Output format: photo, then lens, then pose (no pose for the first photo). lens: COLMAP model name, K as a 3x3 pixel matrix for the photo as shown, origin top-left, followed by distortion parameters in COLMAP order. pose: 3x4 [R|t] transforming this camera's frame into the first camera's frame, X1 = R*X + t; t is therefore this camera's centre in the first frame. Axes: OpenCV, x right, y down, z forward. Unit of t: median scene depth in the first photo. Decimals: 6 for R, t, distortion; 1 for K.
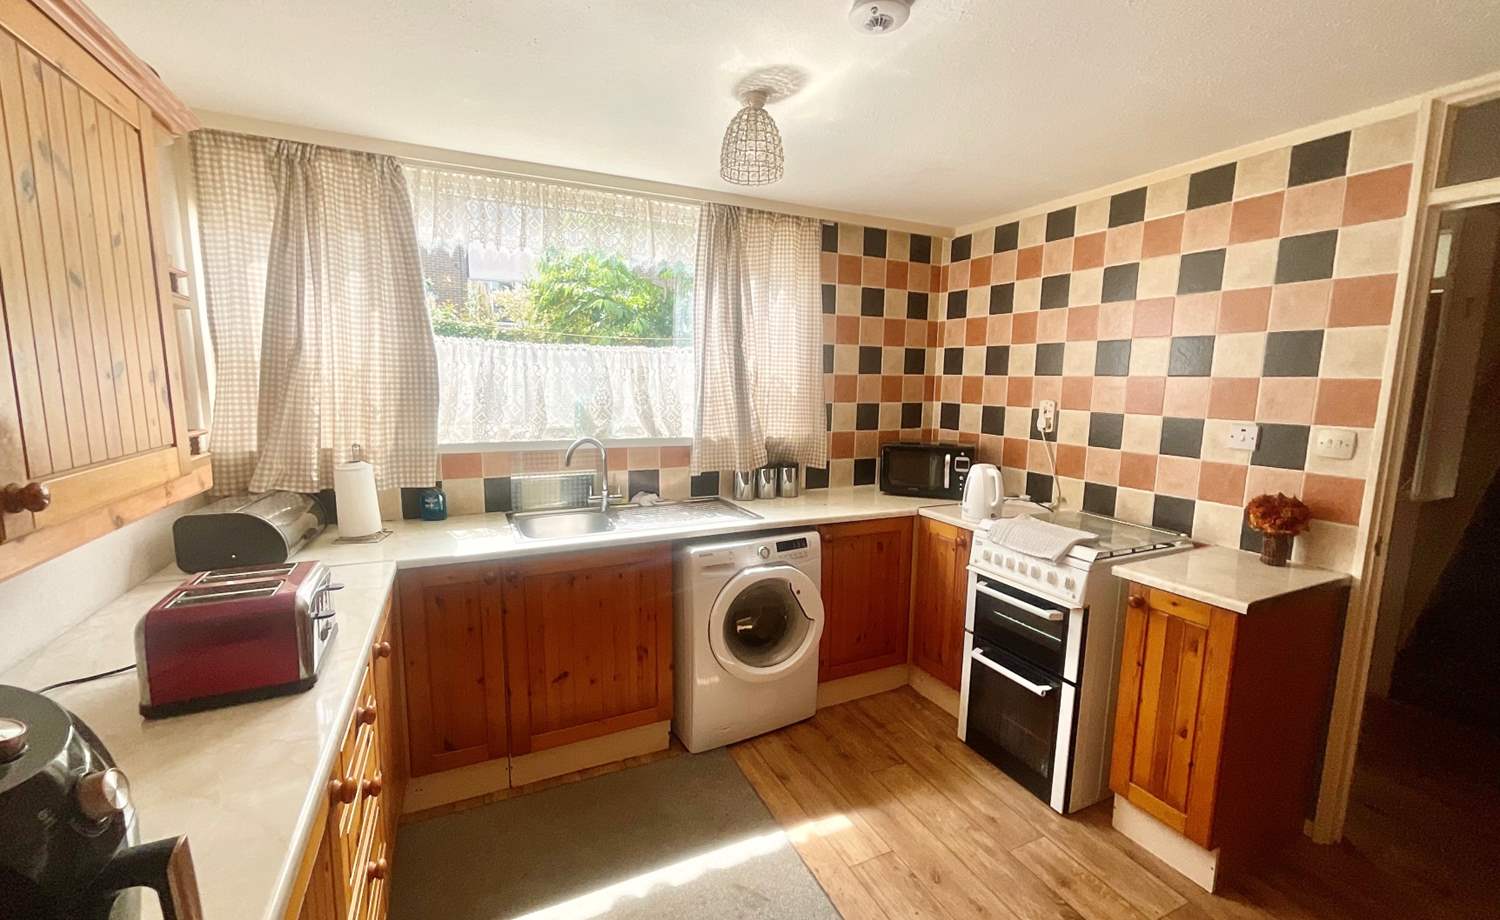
lens RADIAL K [[613.0, 0, 753.7], [0, 613.0, 464.1], [0, 0, 1]] dist [0.001389, 0.000009]
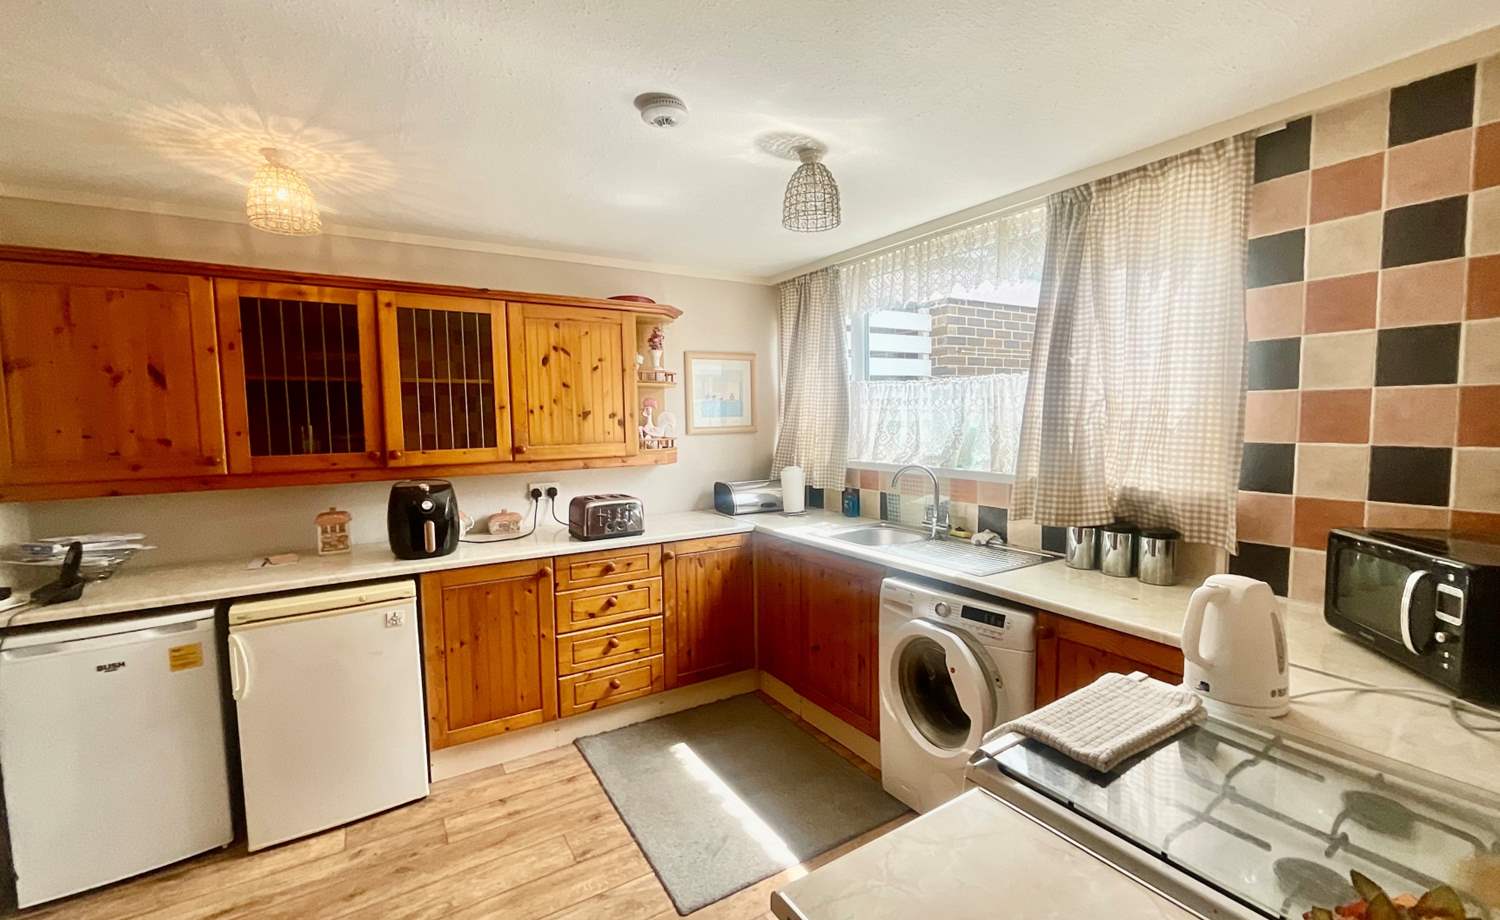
lens RADIAL K [[634.2, 0, 755.1], [0, 634.2, 463.8], [0, 0, 1]] dist [0.000951, 0.000158]
pose [[0.115909, 0.062817, -0.991271, 0.777462], [-0.118713, 0.991721, 0.048964, -0.063400], [0.986140, 0.112002, 0.122407, 0.560322]]
